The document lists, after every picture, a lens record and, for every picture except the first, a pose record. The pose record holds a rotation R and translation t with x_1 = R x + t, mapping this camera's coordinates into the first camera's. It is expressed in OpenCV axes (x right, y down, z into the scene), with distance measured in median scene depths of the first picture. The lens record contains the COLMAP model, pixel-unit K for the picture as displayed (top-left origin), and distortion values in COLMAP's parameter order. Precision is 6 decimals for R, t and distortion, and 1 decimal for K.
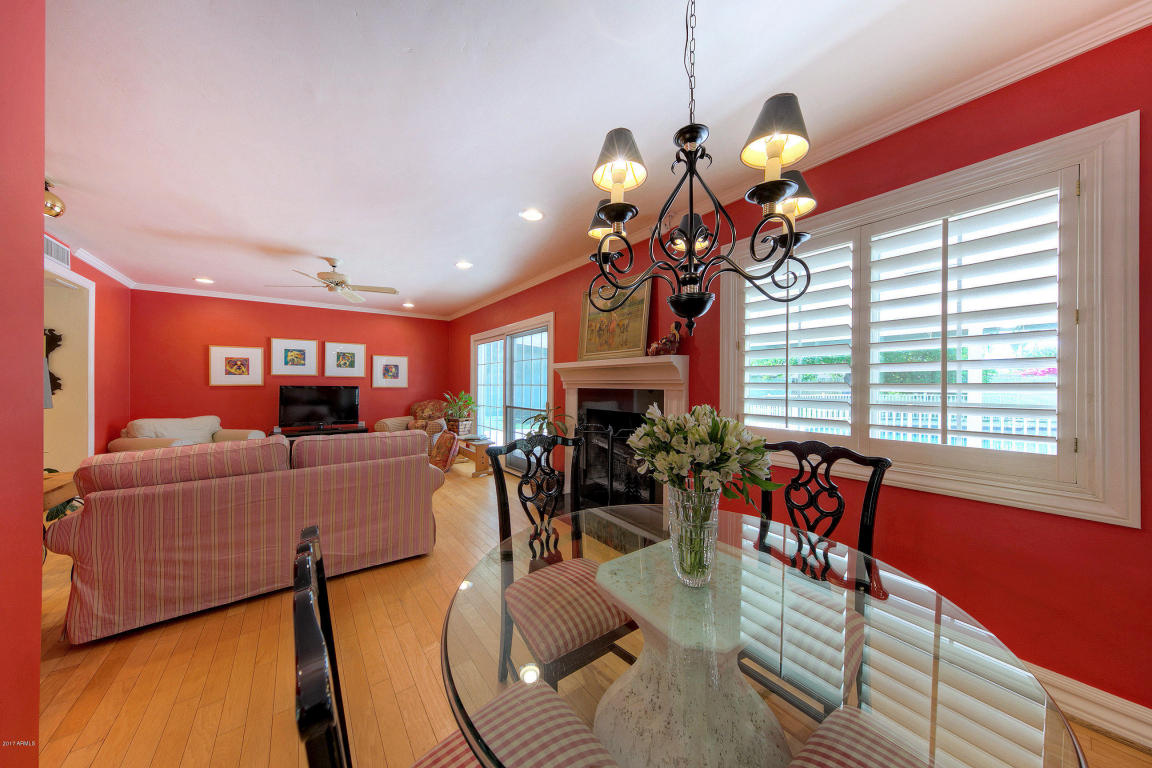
lens RADIAL K [[380.7, 0, 576.0], [0, 380.7, 384.0], [0, 0, 1]] dist [0.019058, 0.000004]
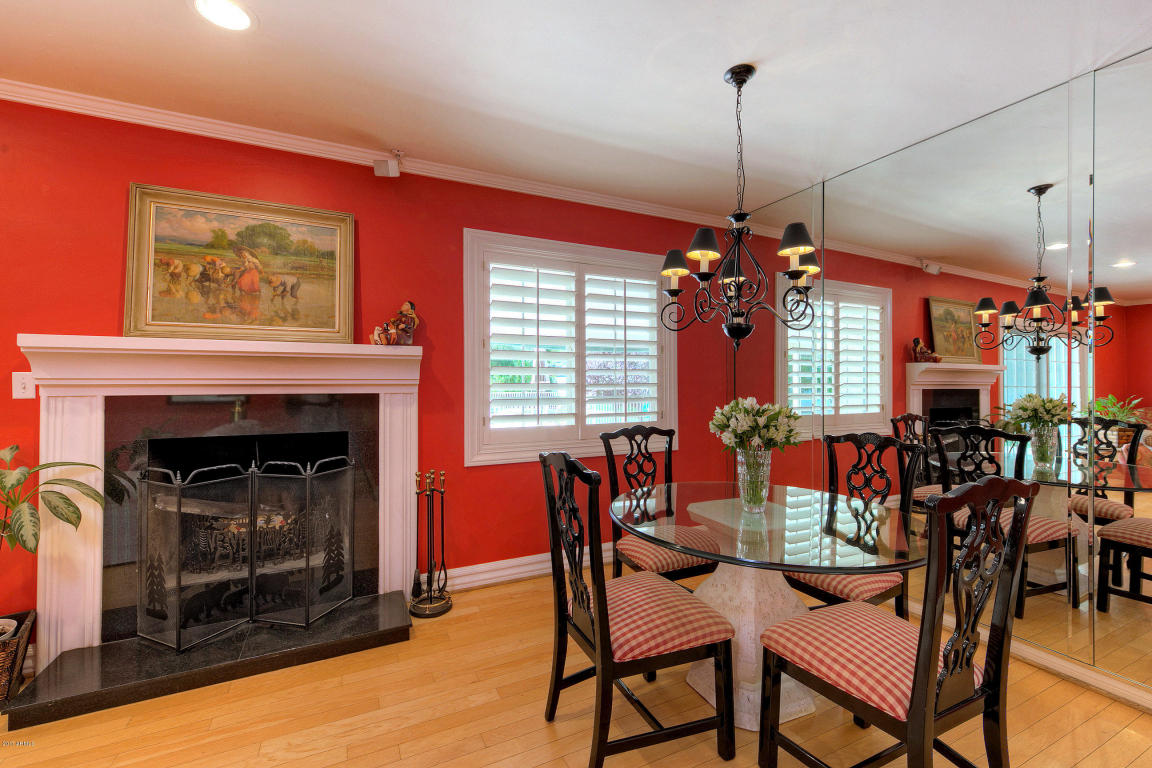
lens RADIAL K [[543.9, 0, 576.0], [0, 543.9, 384.0], [0, 0, 1]] dist [0.014863, -0.000064]
pose [[0.129672, -0.000082, 0.991557, -1.492748], [0.004582, 0.999989, -0.000517, -0.001268], [-0.991546, 0.004610, 0.129671, 1.065035]]
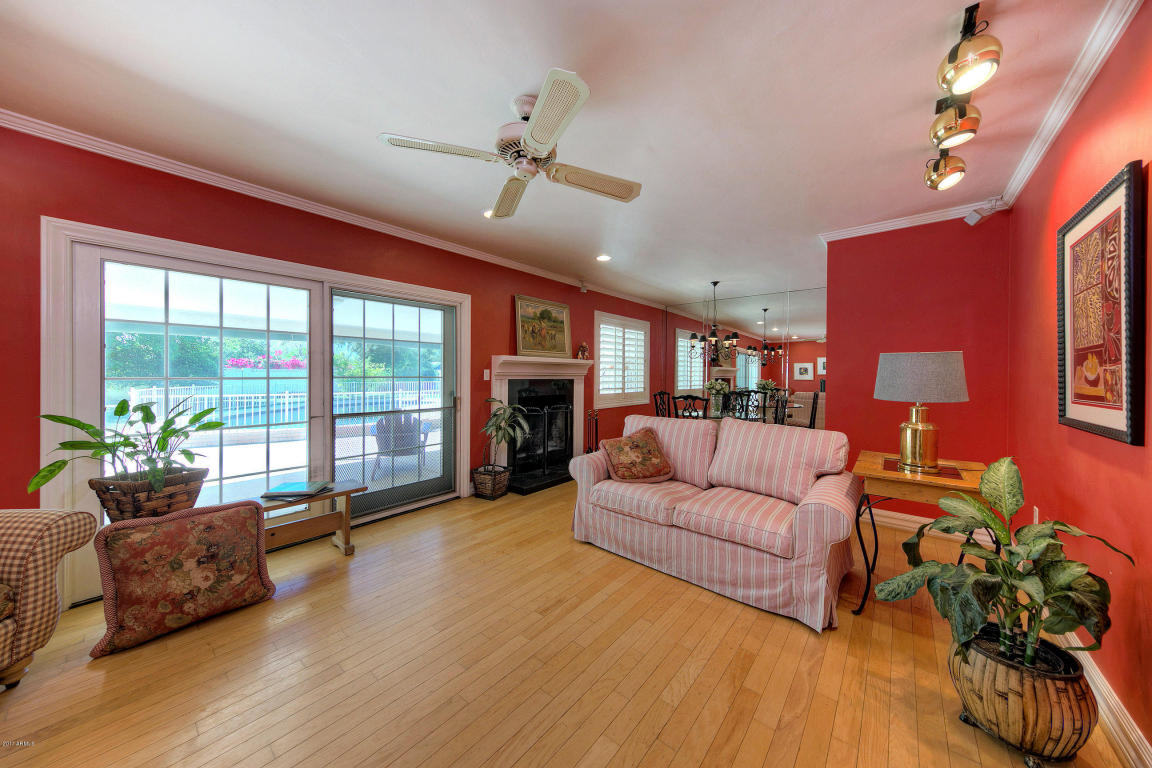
lens RADIAL K [[383.8, 0, 557.6], [0, 383.8, 379.2], [0, 0, 1]] dist [0.000339, -0.000020]
pose [[-0.218093, -0.012560, 0.975847, -2.987427], [-0.003318, 0.999921, 0.012128, -0.008875], [-0.975922, -0.000592, -0.218117, 3.020810]]
